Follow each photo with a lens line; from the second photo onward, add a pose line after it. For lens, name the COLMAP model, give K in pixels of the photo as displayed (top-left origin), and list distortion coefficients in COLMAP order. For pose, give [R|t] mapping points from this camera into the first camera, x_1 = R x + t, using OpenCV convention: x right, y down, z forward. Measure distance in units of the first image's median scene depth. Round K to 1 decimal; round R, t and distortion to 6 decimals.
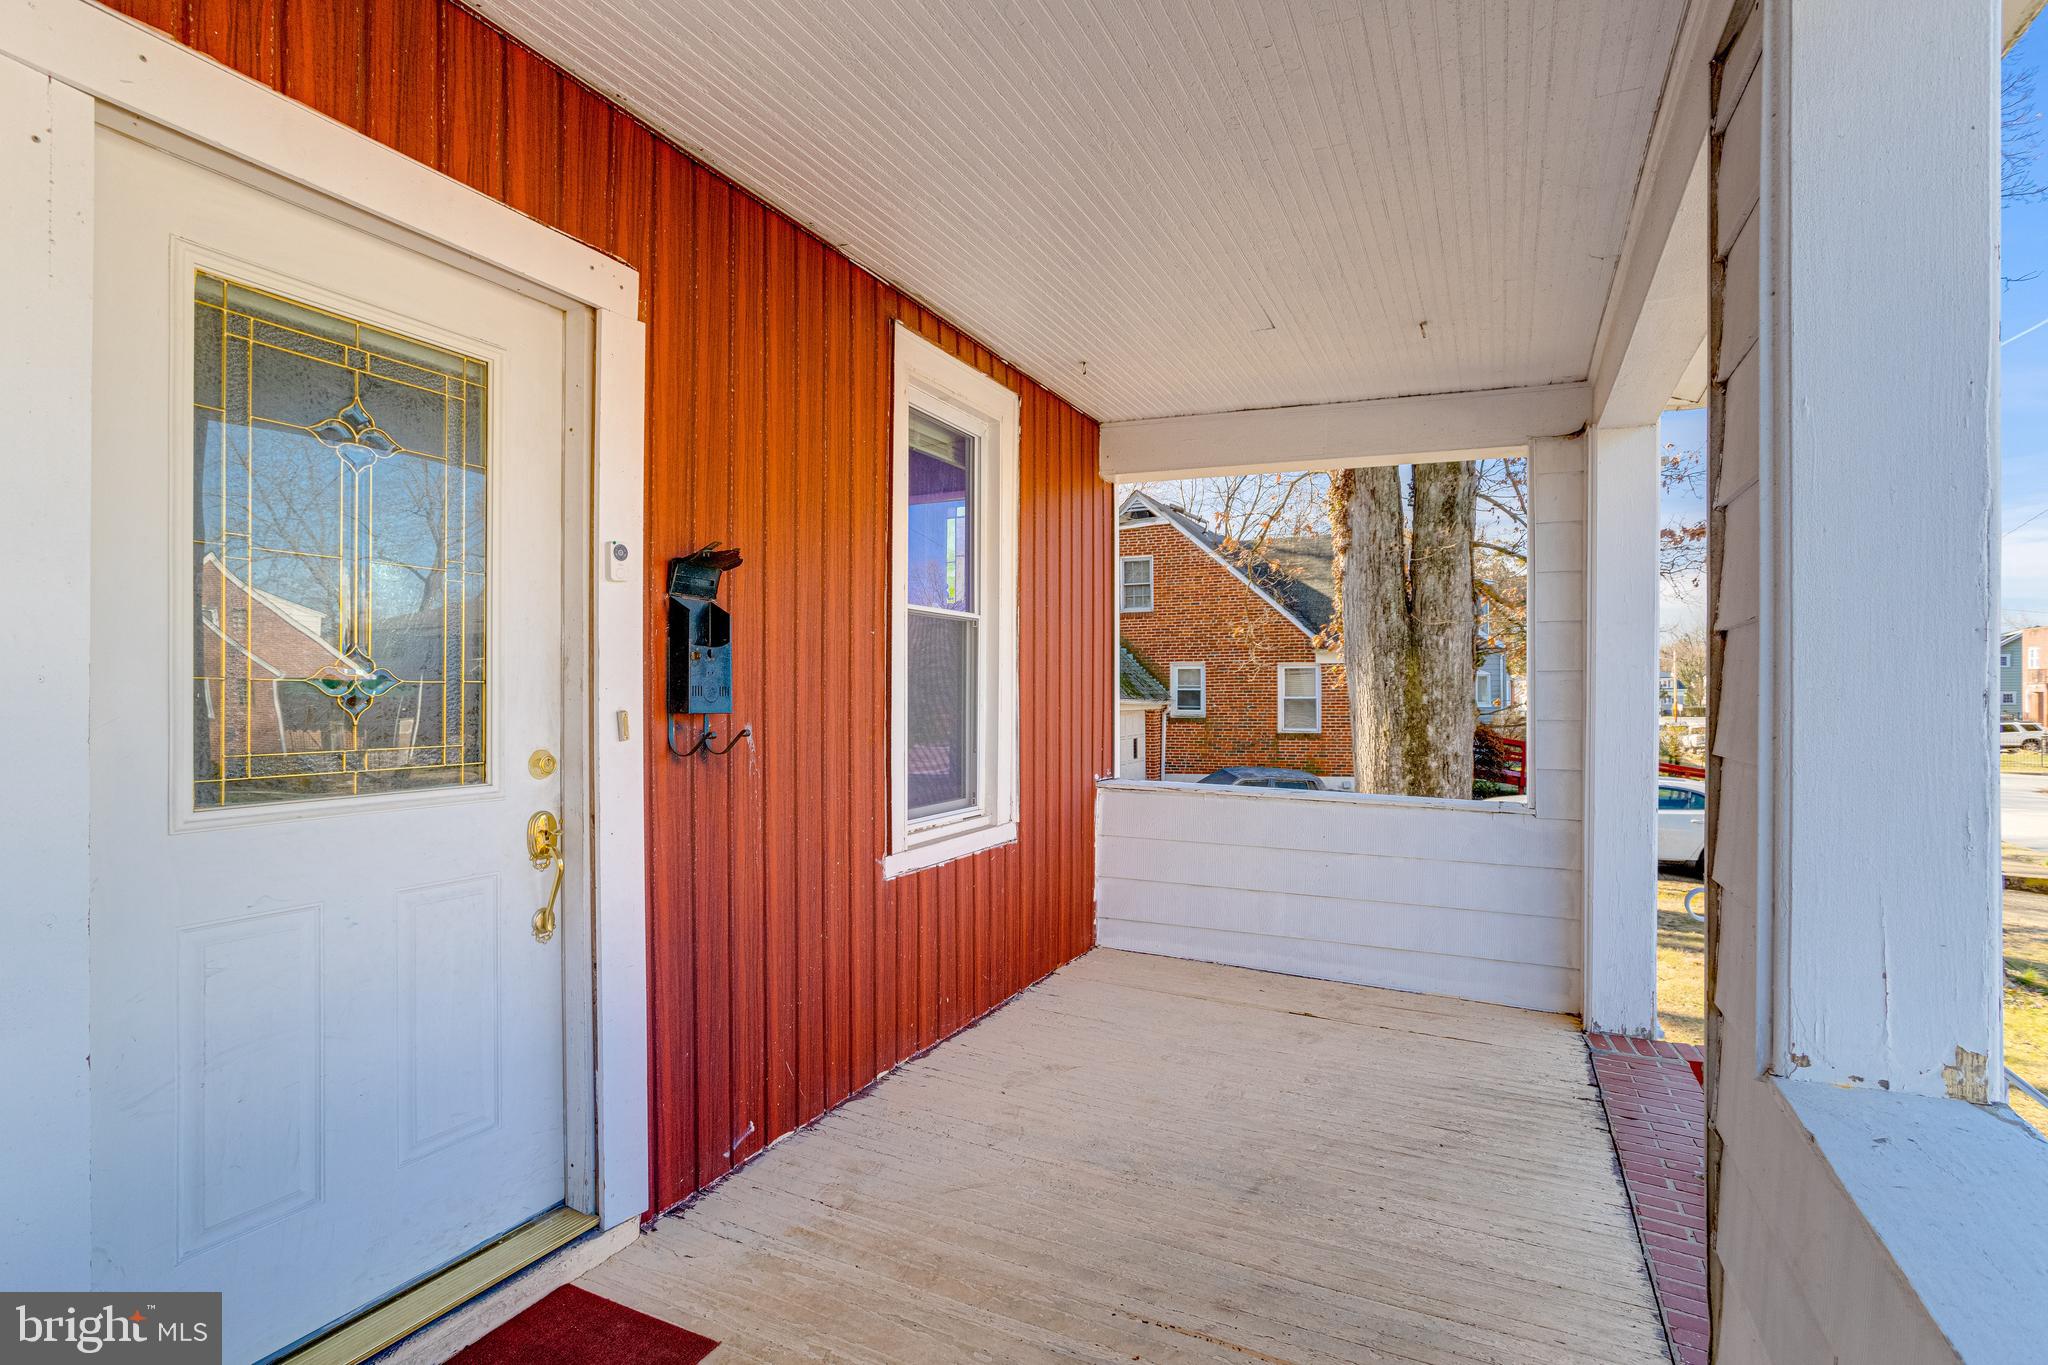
lens RADIAL K [[1016.9, 0, 1026.3], [0, 1016.9, 696.7], [0, 0, 1]] dist [-0.050064, 0.031640]
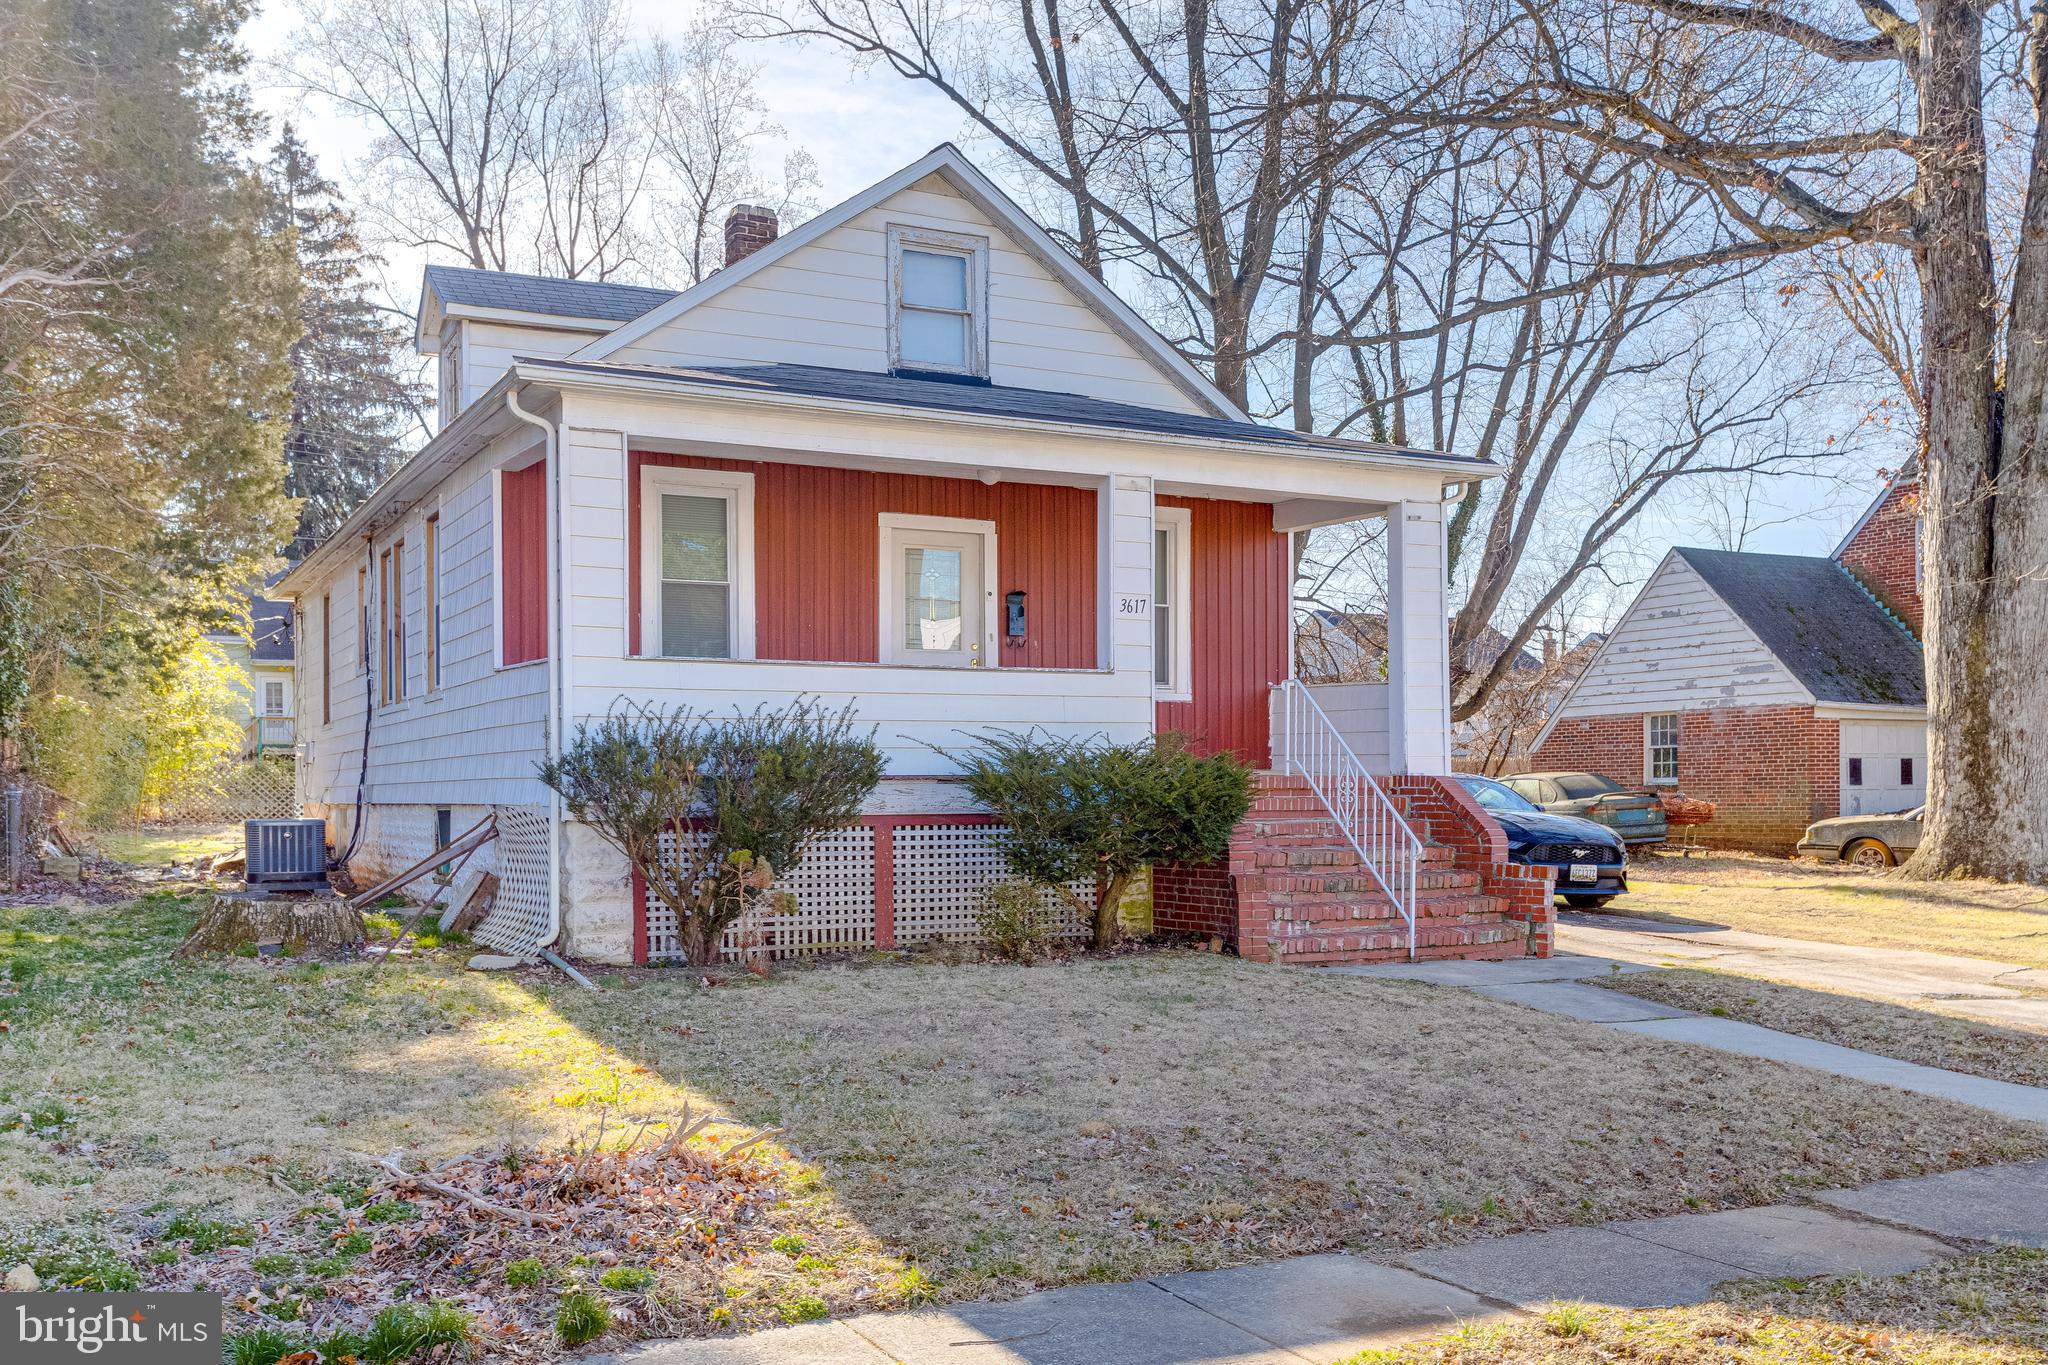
lens RADIAL K [[1849.7, 0, 1030.4], [0, 1849.7, 769.2], [0, 0, 1]] dist [0.008454, 0.006995]
pose [[0.780957, -0.004246, -0.624570, 3.787428], [-0.004087, 0.999921, -0.011908, 0.562823], [0.624571, 0.011852, 0.780878, -4.069349]]
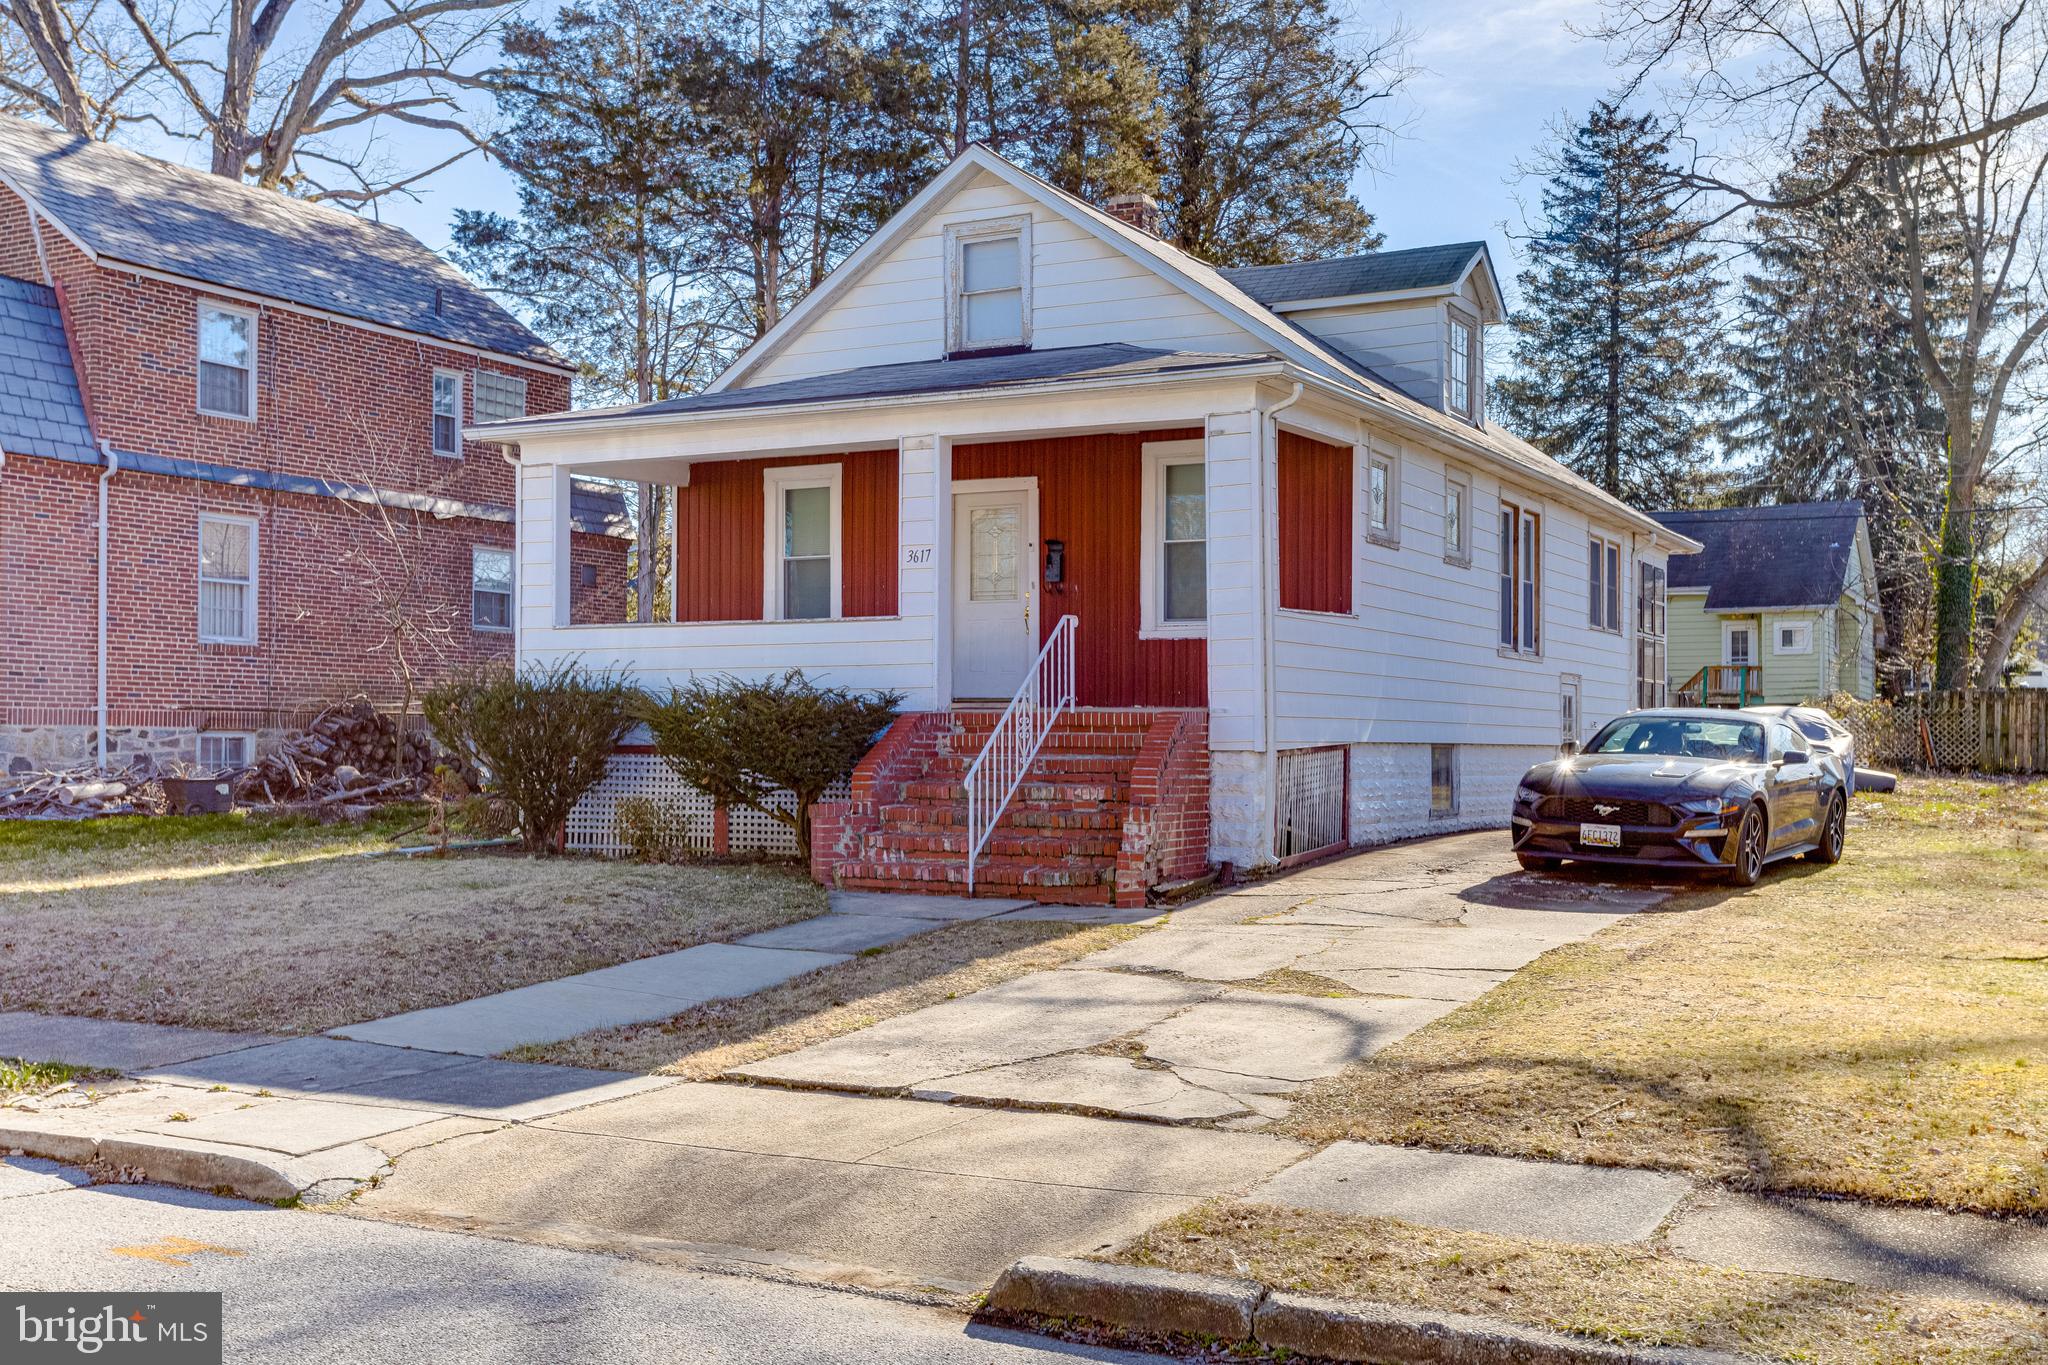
lens RADIAL K [[1961.0, 0, 1028.5], [0, 1961.0, 707.9], [0, 0, 1]] dist [0.000434, -0.034118]
pose [[-0.052651, -0.011988, -0.998541, 6.966975], [-0.010404, 0.999880, -0.011455, 0.568220], [0.998559, 0.009785, -0.052769, 1.261670]]
